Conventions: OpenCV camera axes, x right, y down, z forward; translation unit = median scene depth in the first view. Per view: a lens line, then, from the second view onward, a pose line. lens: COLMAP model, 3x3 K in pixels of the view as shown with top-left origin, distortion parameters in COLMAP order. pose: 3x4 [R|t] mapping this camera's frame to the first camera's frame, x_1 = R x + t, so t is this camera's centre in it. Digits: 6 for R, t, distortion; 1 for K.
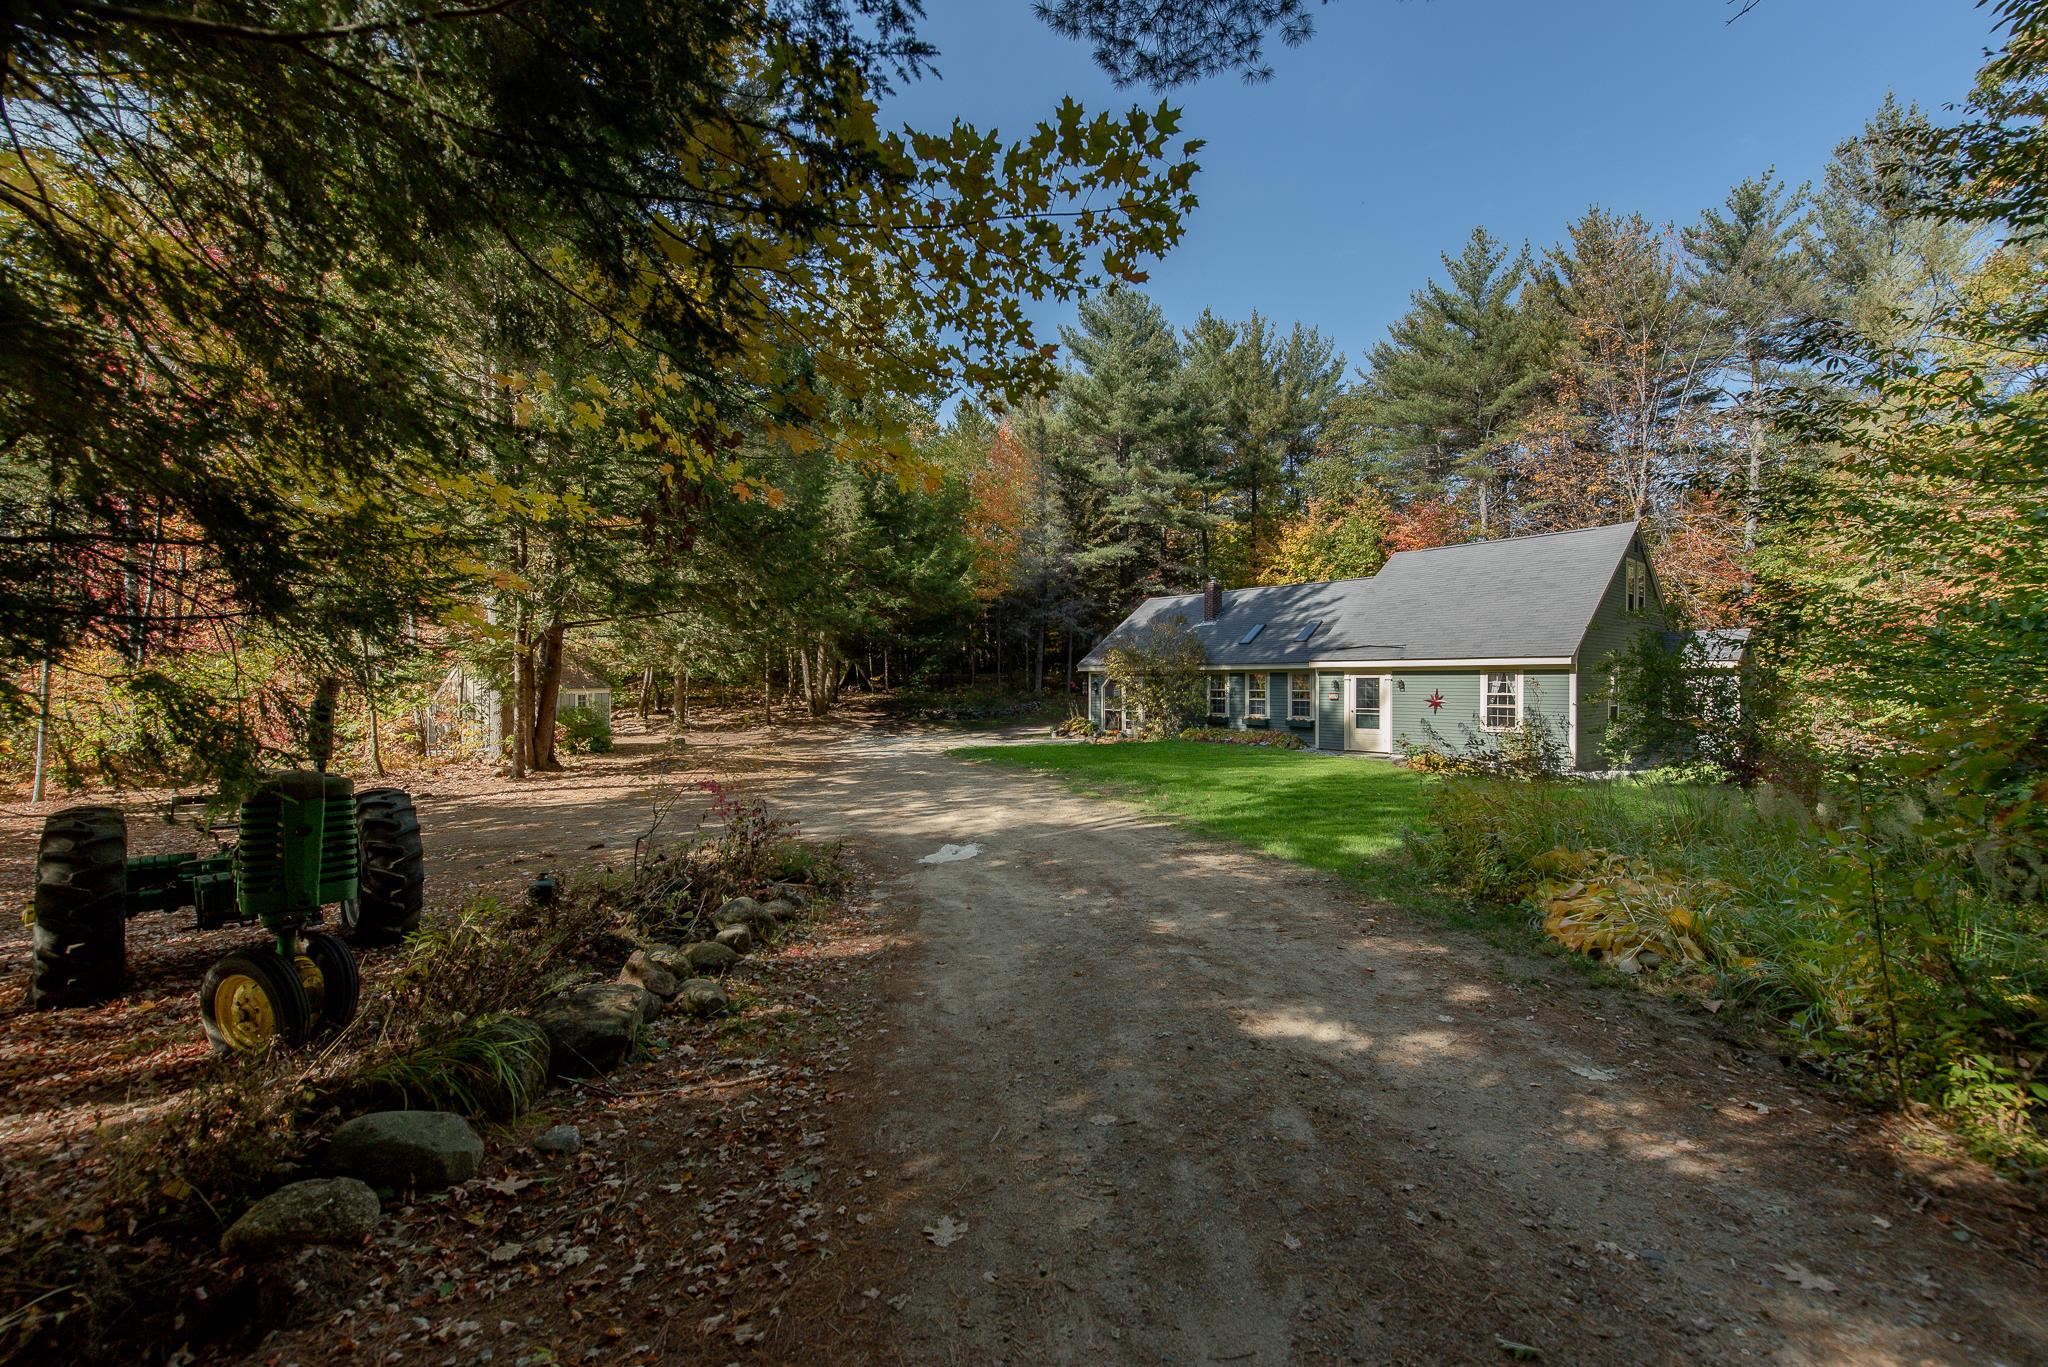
lens RADIAL K [[809.2, 0, 1025.4], [0, 809.2, 688.0], [0, 0, 1]] dist [0.009910, -0.003187]
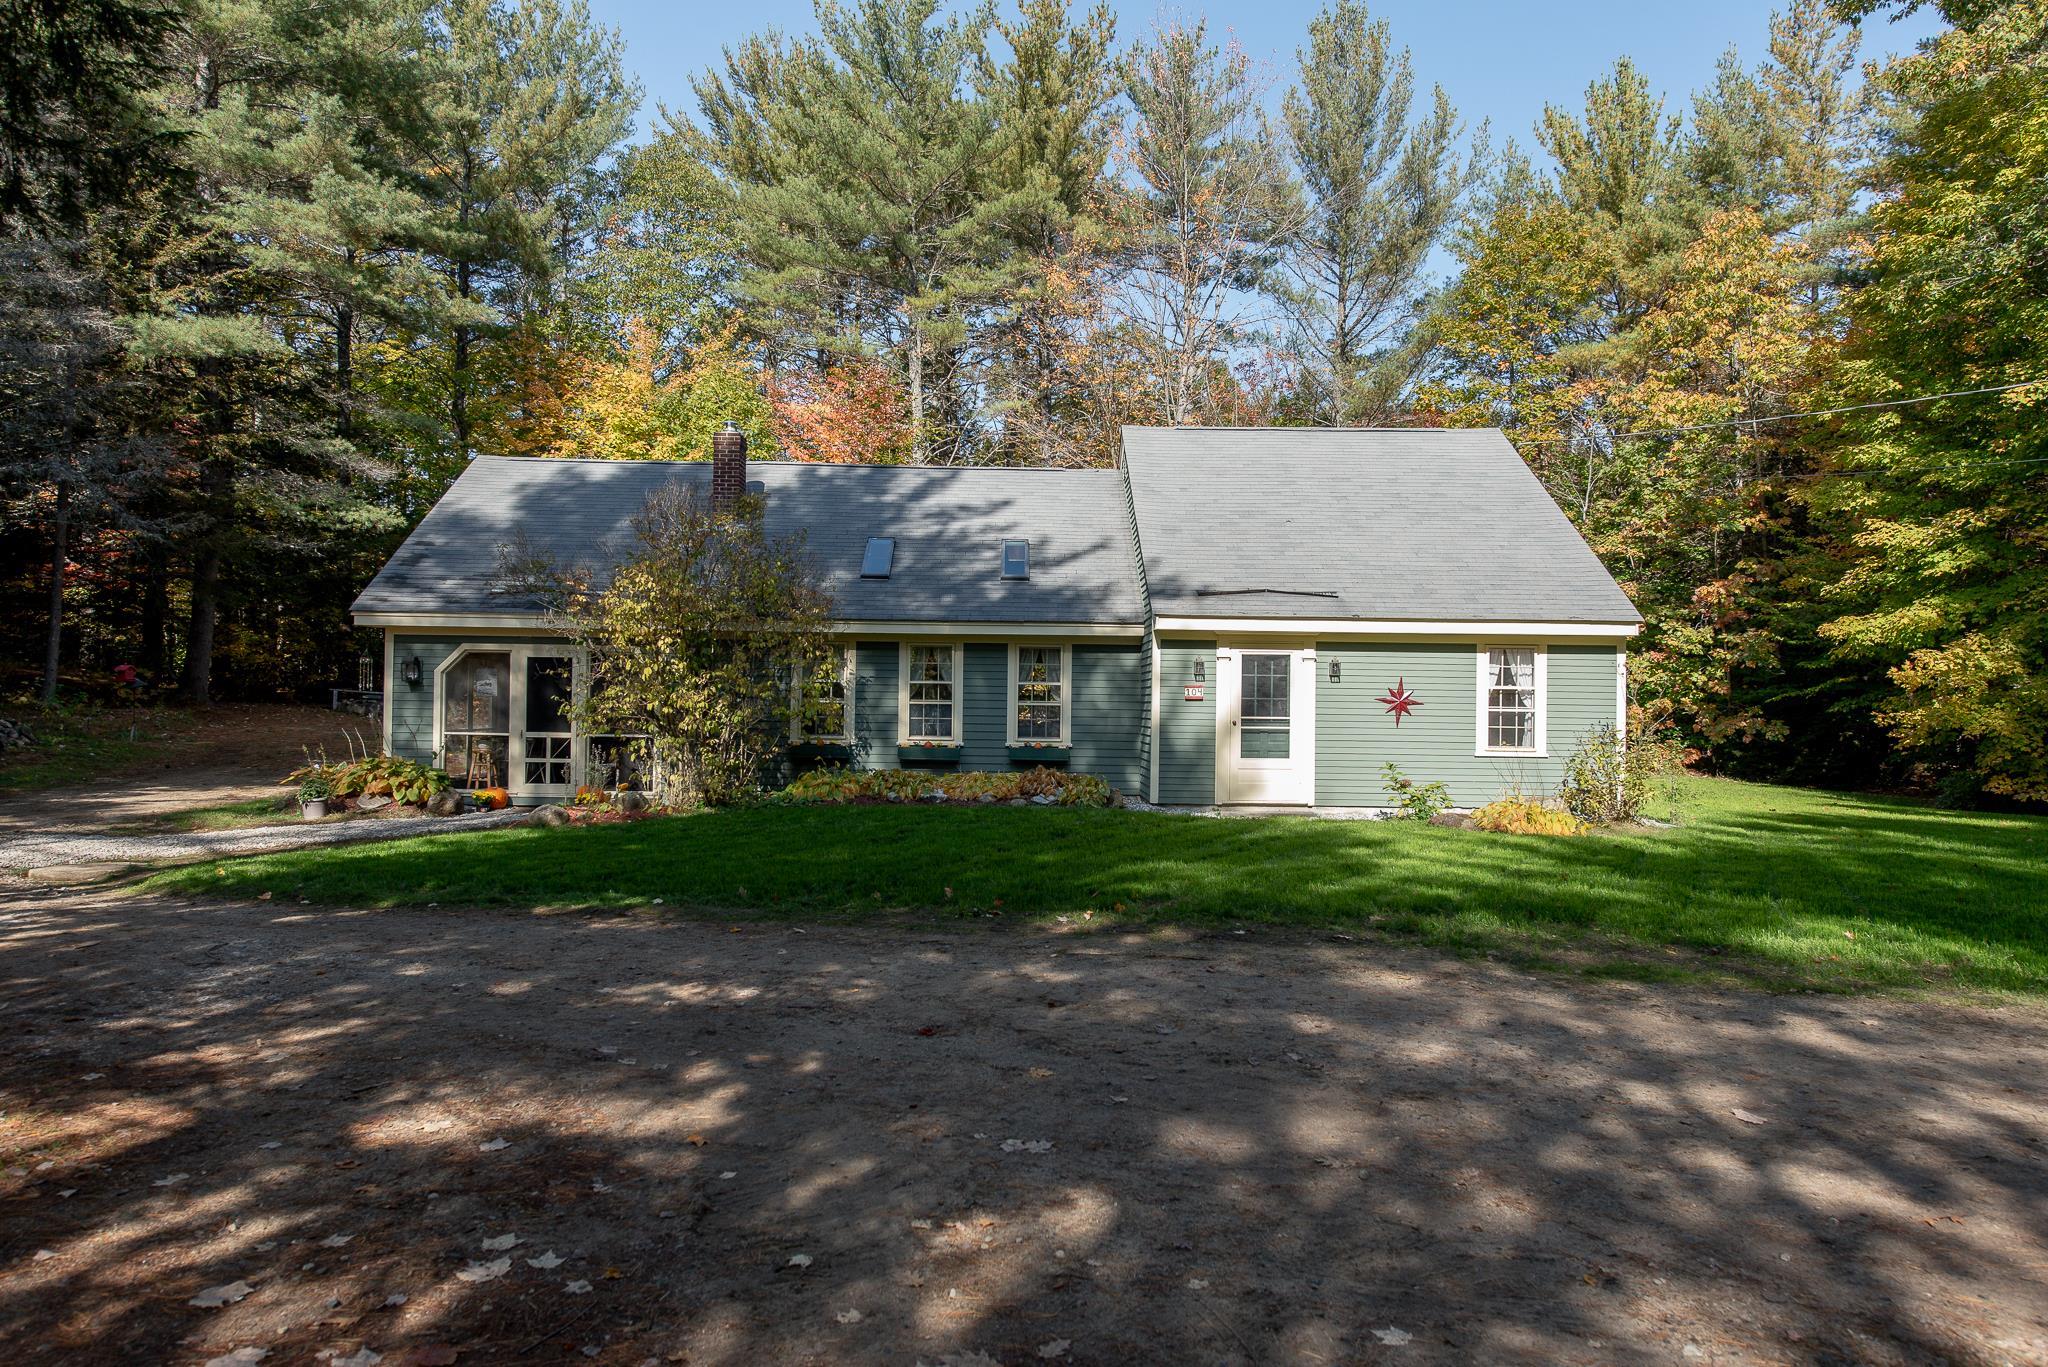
lens RADIAL K [[1356.7, 0, 1031.6], [0, 1356.7, 687.7], [0, 0, 1]] dist [0.019648, -0.001986]
pose [[0.636844, 0.016933, 0.770807, -0.245999], [-0.004088, 0.999819, -0.018587, 0.018734], [-0.770982, 0.008686, 0.636797, 0.469729]]
